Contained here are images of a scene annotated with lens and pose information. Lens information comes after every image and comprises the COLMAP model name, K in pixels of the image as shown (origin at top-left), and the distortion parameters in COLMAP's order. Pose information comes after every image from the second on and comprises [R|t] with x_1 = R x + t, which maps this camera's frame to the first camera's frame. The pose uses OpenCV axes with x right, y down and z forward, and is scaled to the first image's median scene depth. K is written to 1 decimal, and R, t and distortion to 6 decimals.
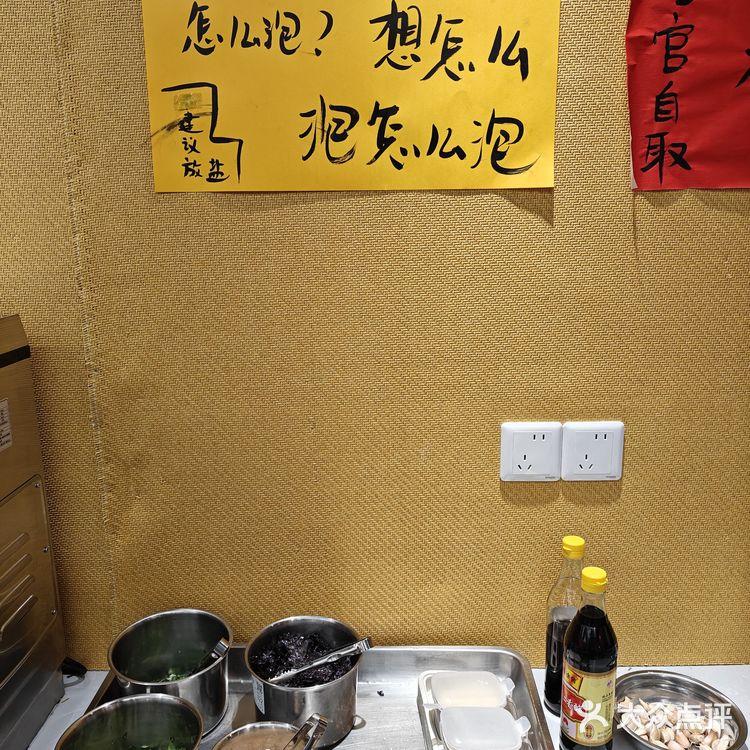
lens RADIAL K [[702.6, 0, 375.0], [0, 702.6, 375.0], [0, 0, 1]] dist [-0.001533, 0.018380]
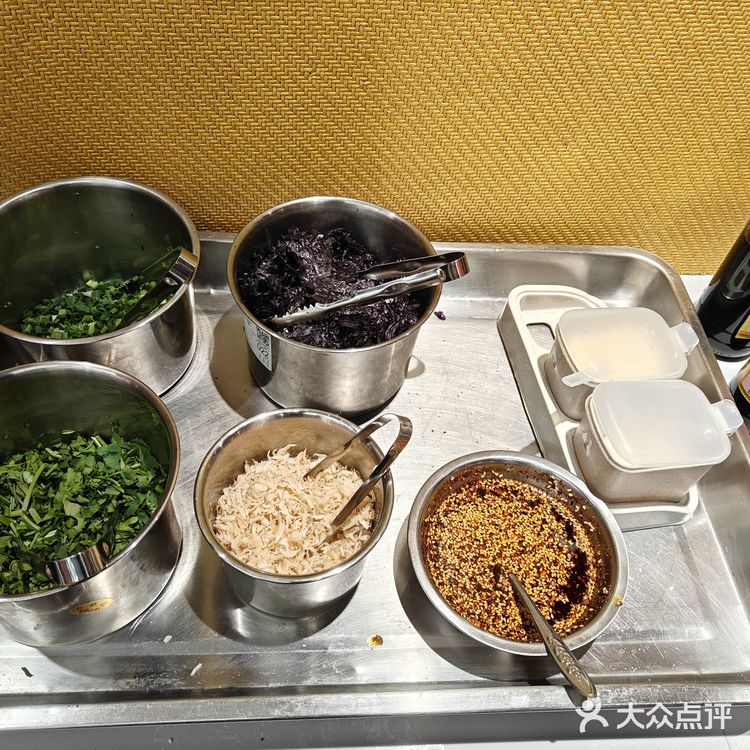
lens RADIAL K [[730.5, 0, 375.0], [0, 730.5, 375.0], [0, 0, 1]] dist [0.002472, 0.005276]
pose [[0.993370, 0.001395, 0.114956, -0.131967], [-0.073681, 0.775293, 0.627289, 0.093058], [-0.088250, -0.631600, 0.770256, 0.492098]]
